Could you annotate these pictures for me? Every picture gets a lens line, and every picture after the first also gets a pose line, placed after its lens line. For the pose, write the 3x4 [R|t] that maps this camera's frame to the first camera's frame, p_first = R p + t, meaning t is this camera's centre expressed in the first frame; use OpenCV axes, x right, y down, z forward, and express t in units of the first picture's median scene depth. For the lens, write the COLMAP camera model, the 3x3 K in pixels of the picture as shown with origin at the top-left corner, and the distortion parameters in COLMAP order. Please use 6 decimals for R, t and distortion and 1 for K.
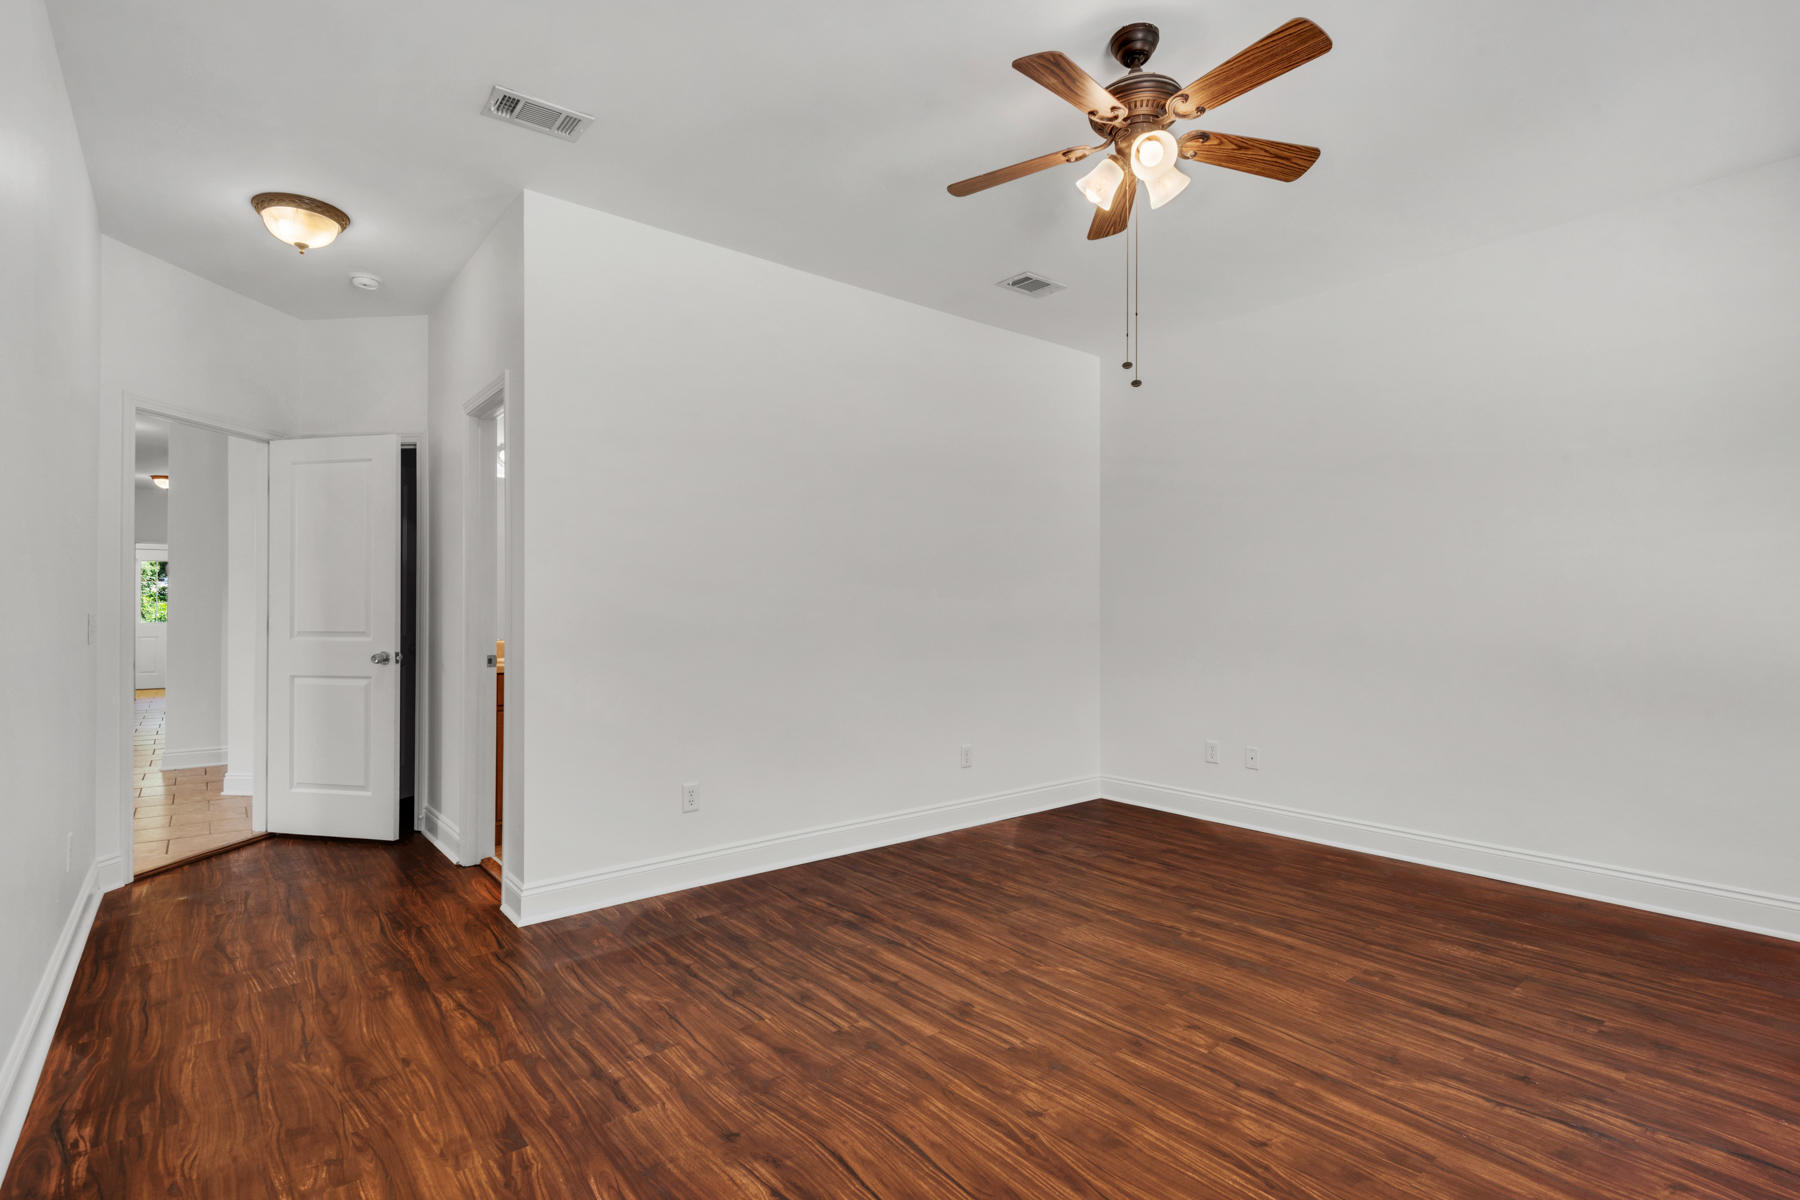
lens RADIAL K [[842.3, 0, 900.0], [0, 842.3, 600.0], [0, 0, 1]] dist [-0.000235, -0.000471]
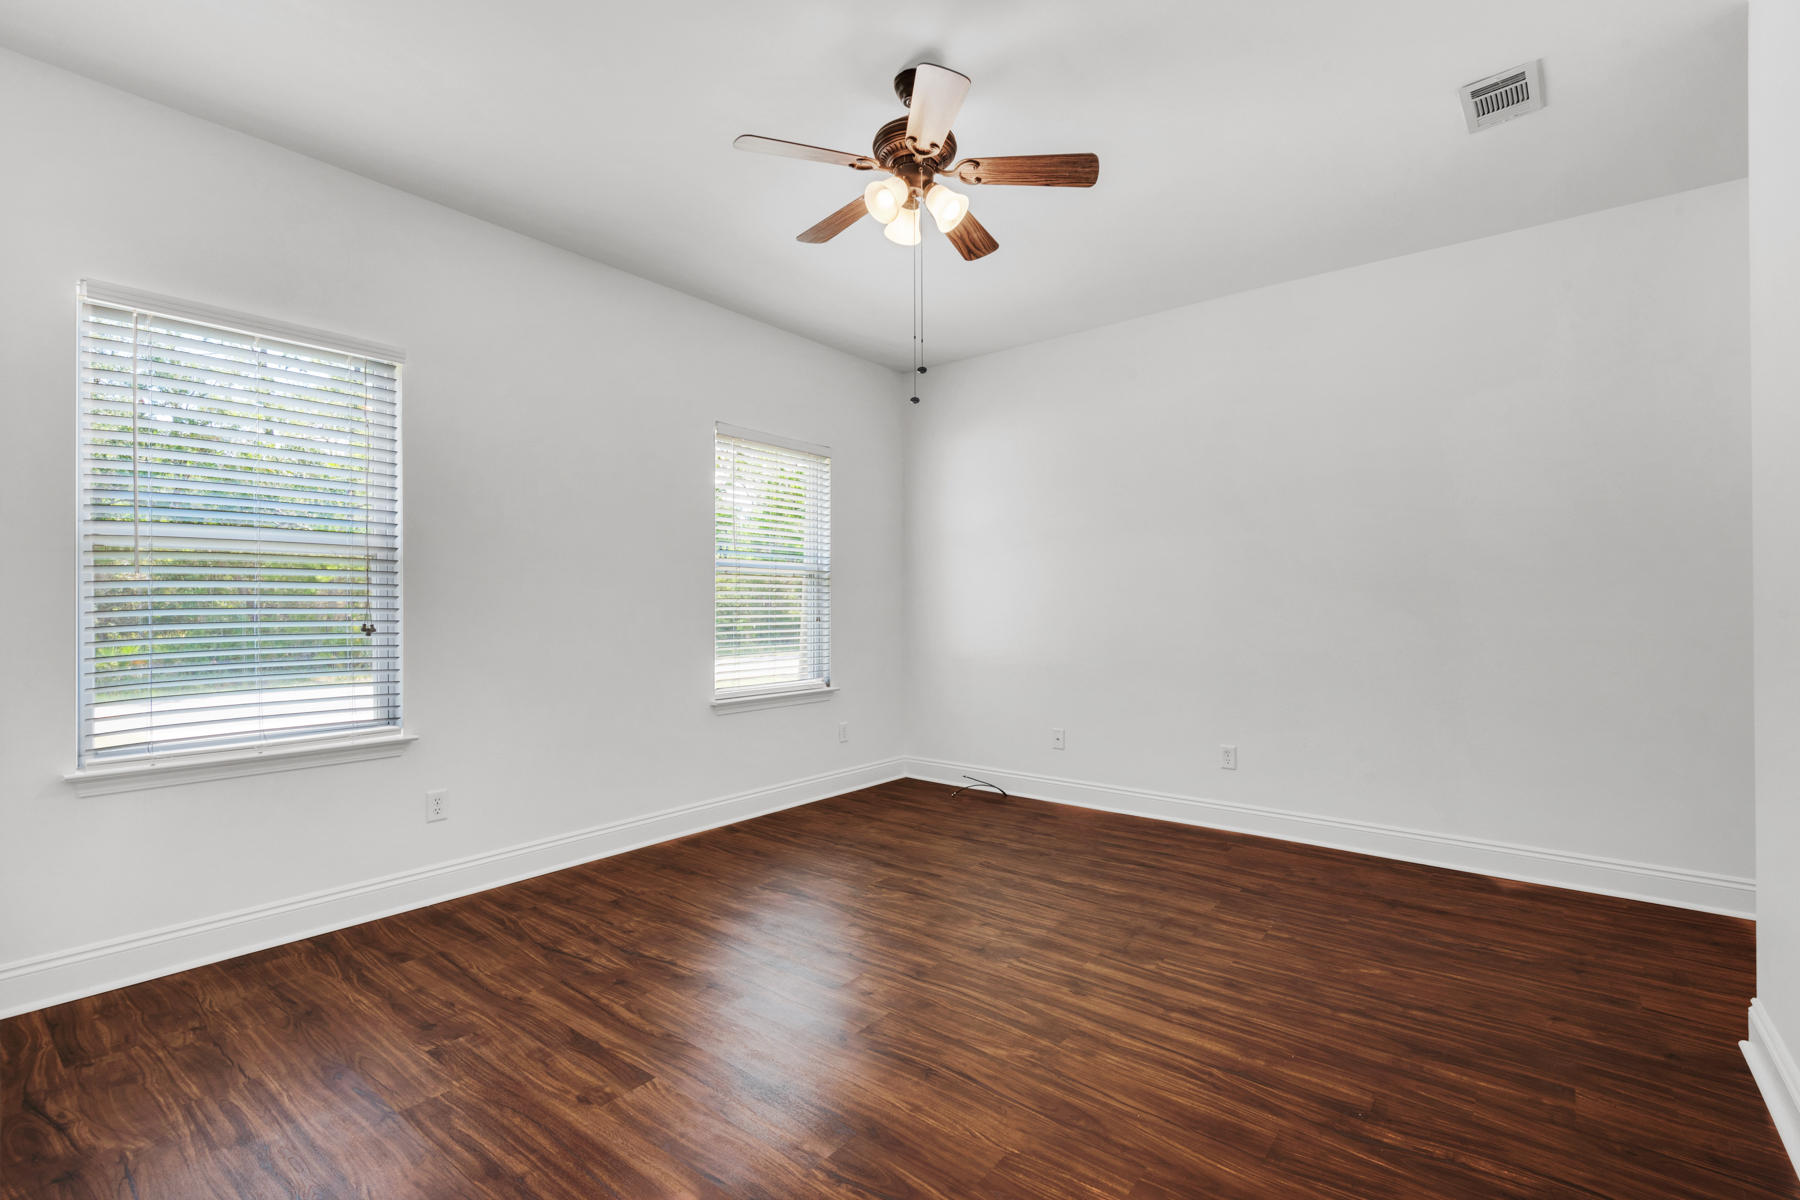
lens RADIAL K [[832.4, 0, 900.0], [0, 832.4, 600.0], [0, 0, 1]] dist [-0.002223, -0.000734]
pose [[-0.978083, 0.001548, -0.208212, 0.510546], [0.005060, 0.999854, -0.016337, 0.019719], [0.208156, -0.017032, -0.977947, 1.991050]]
